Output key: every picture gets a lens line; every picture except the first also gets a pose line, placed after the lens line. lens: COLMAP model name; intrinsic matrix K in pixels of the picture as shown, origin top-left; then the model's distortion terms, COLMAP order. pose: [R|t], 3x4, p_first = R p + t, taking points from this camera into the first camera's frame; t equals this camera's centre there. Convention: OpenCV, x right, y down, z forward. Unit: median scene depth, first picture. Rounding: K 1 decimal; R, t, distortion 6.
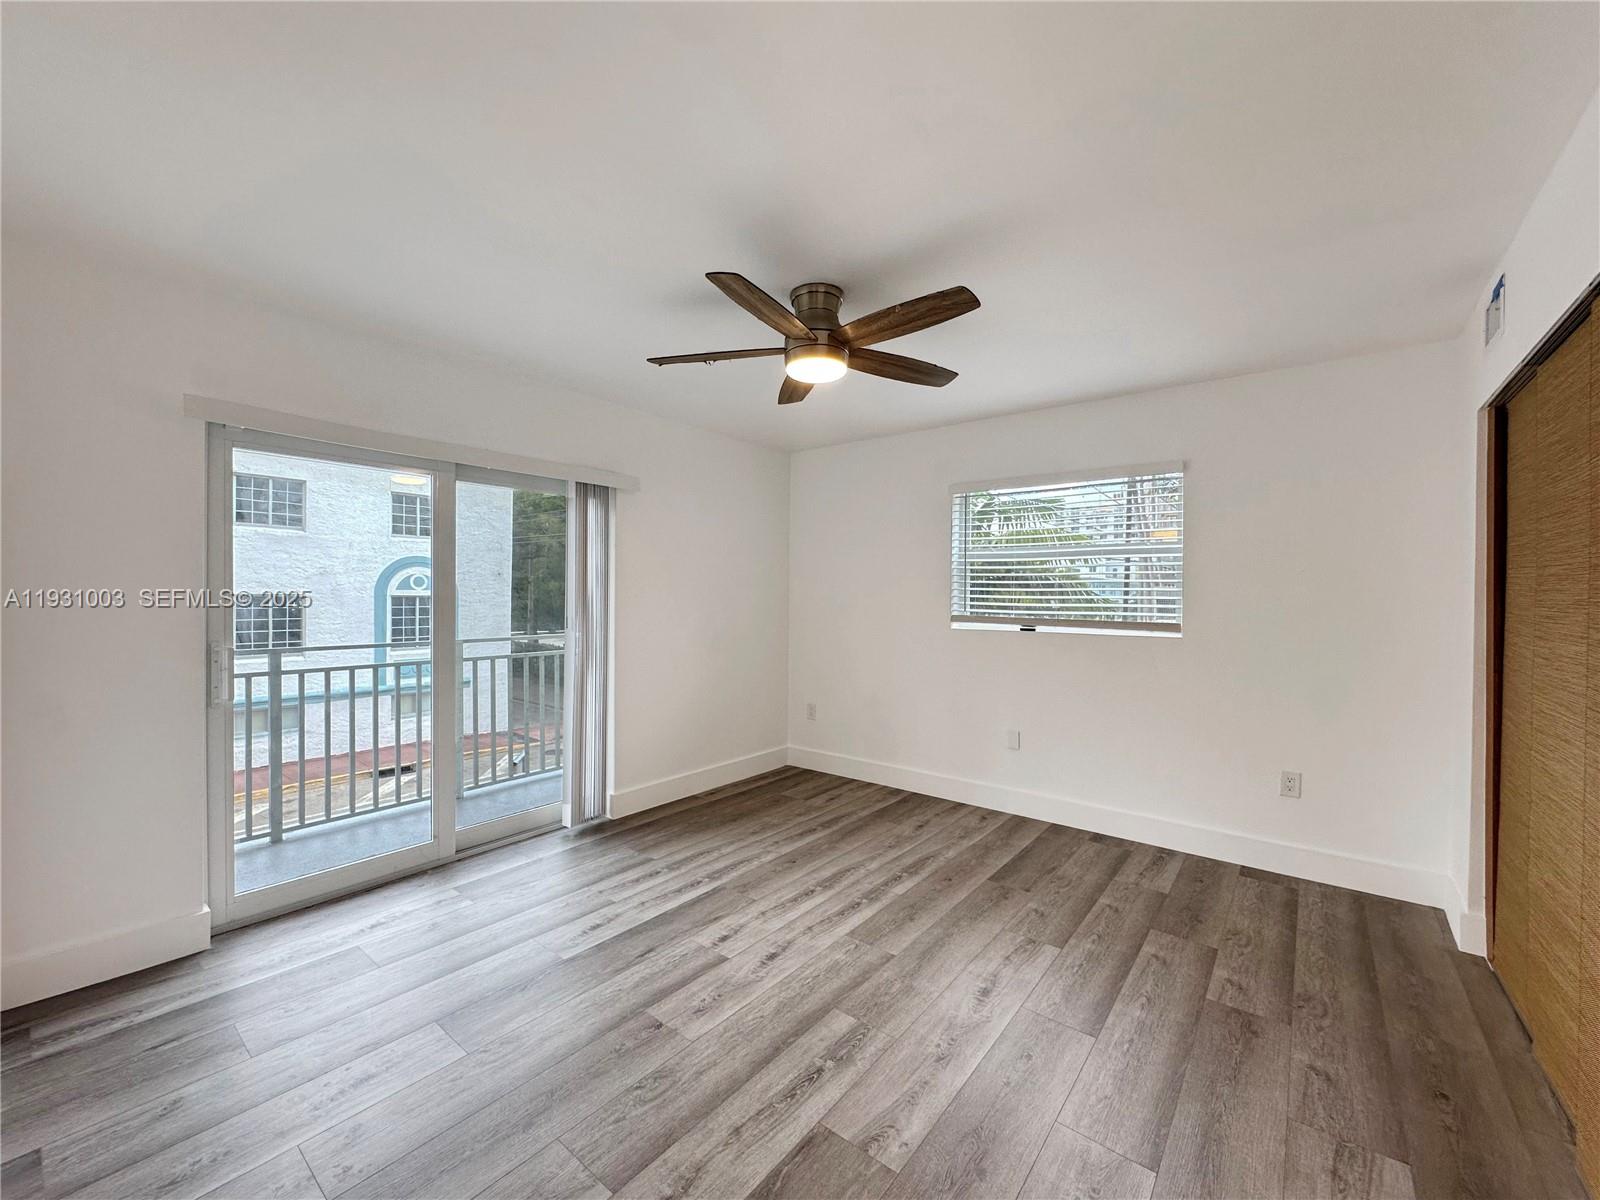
lens RADIAL K [[648.0, 0, 806.0], [0, 648.0, 603.1], [0, 0, 1]] dist [-0.002420, 0.000064]
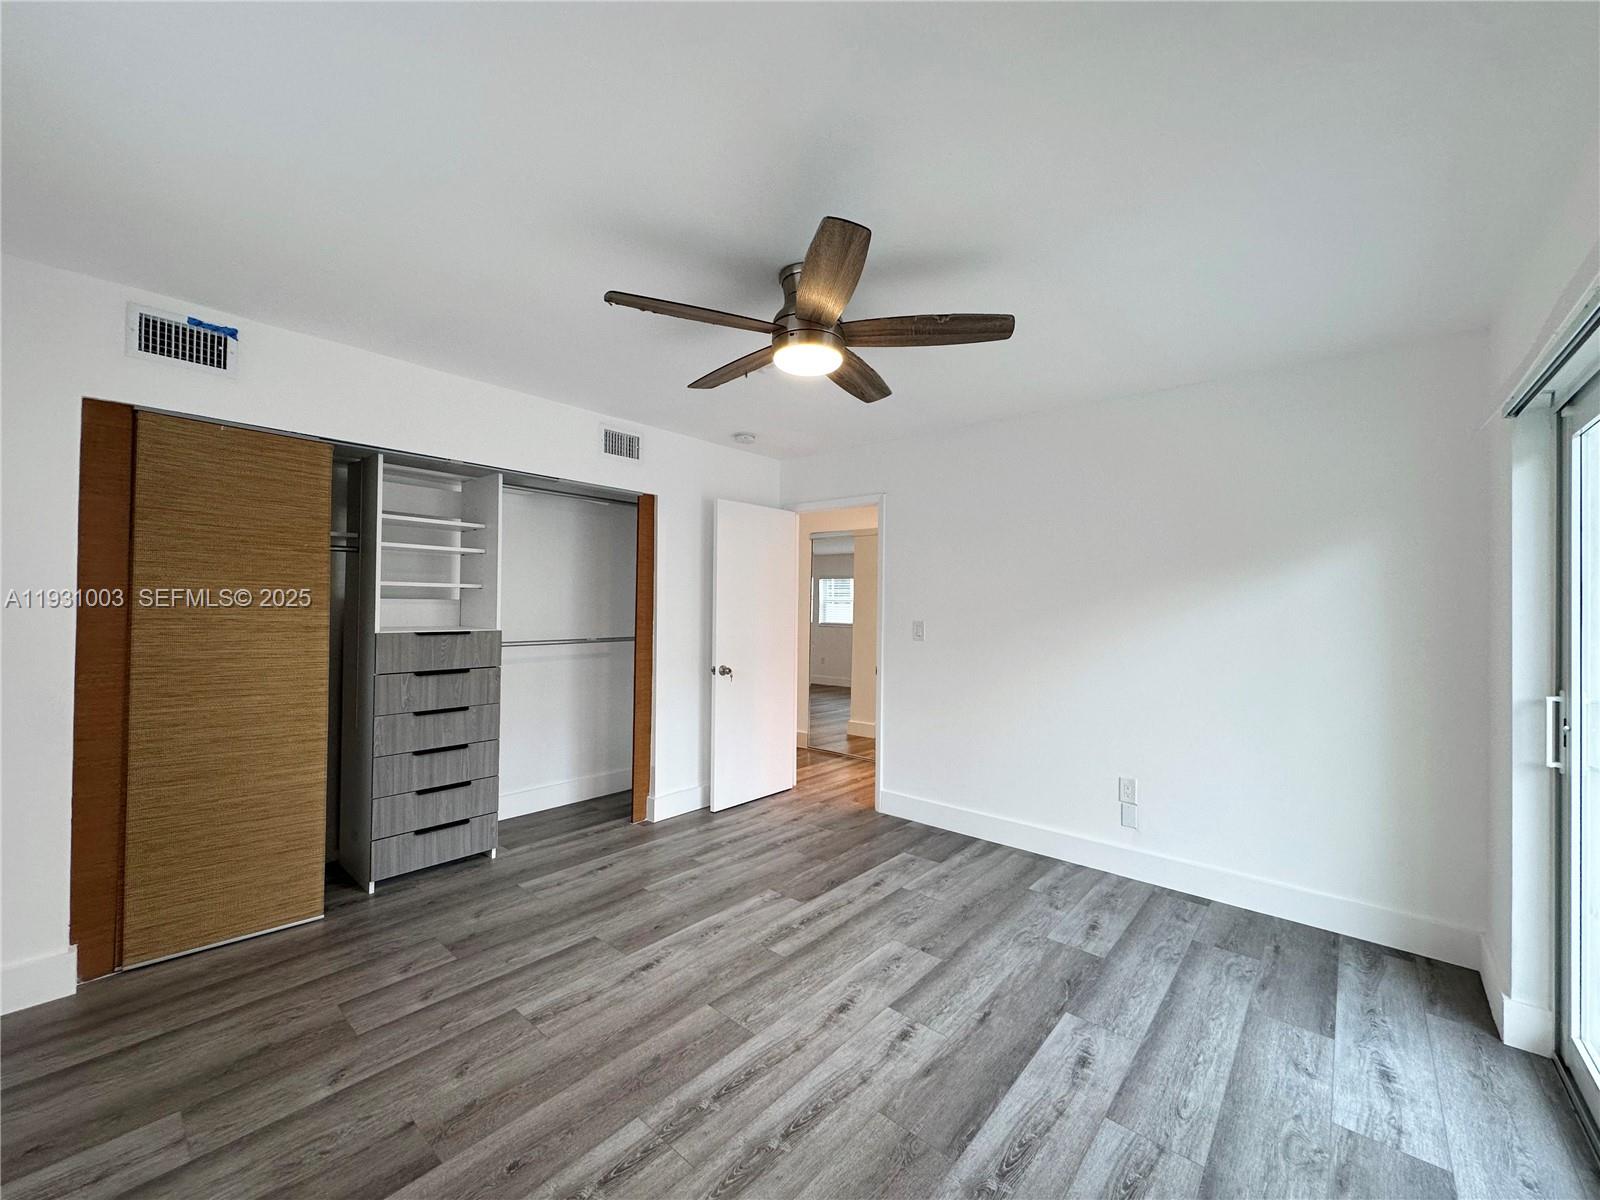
lens RADIAL K [[637.8, 0, 800.7], [0, 637.8, 589.3], [0, 0, 1]] dist [-0.006191, 0.001714]
pose [[-0.998634, -0.021041, 0.047834, -0.023908], [-0.021851, 0.999626, -0.016473, -0.031752], [-0.047470, -0.017496, -0.998719, 1.954651]]
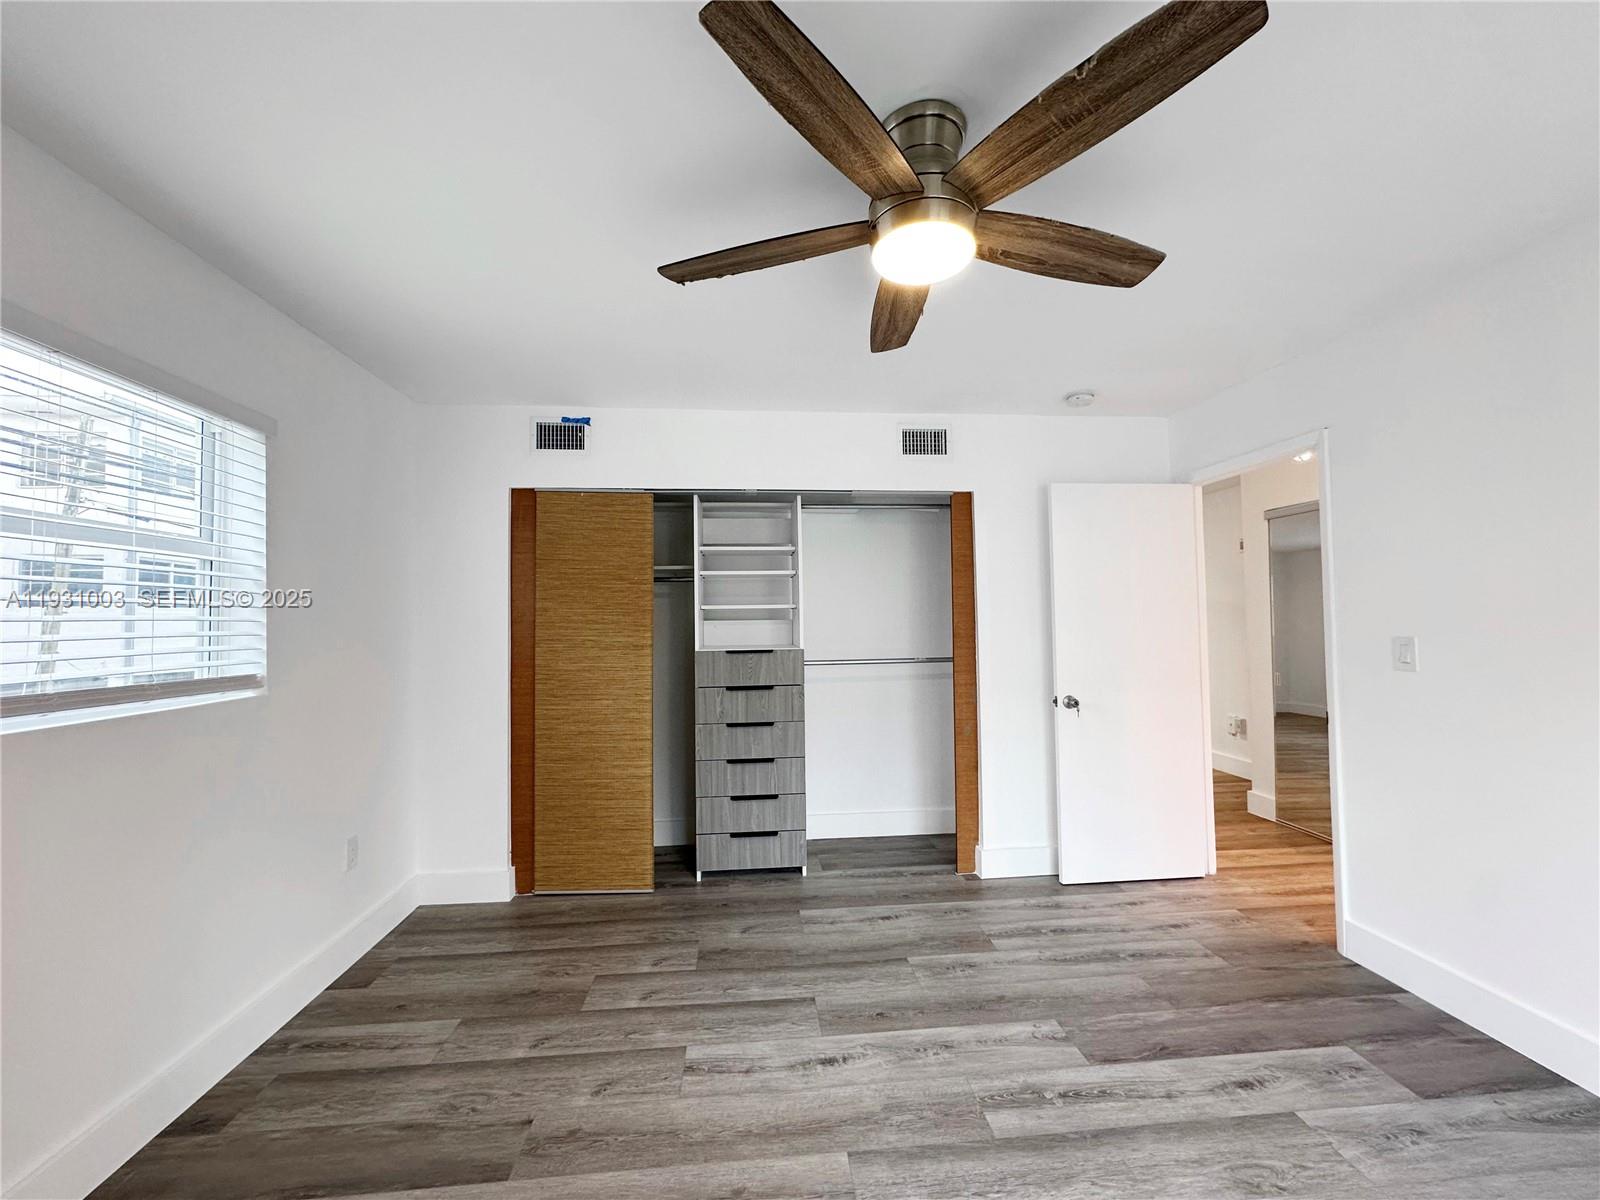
lens RADIAL K [[637.8, 0, 798.6], [0, 637.8, 592.5], [0, 0, 1]] dist [-0.006191, 0.001714]
pose [[-0.685866, 0.033711, 0.726947, -0.344839], [0.013731, 0.999348, -0.033388, -0.028203], [-0.727598, -0.012918, -0.685882, 1.548223]]
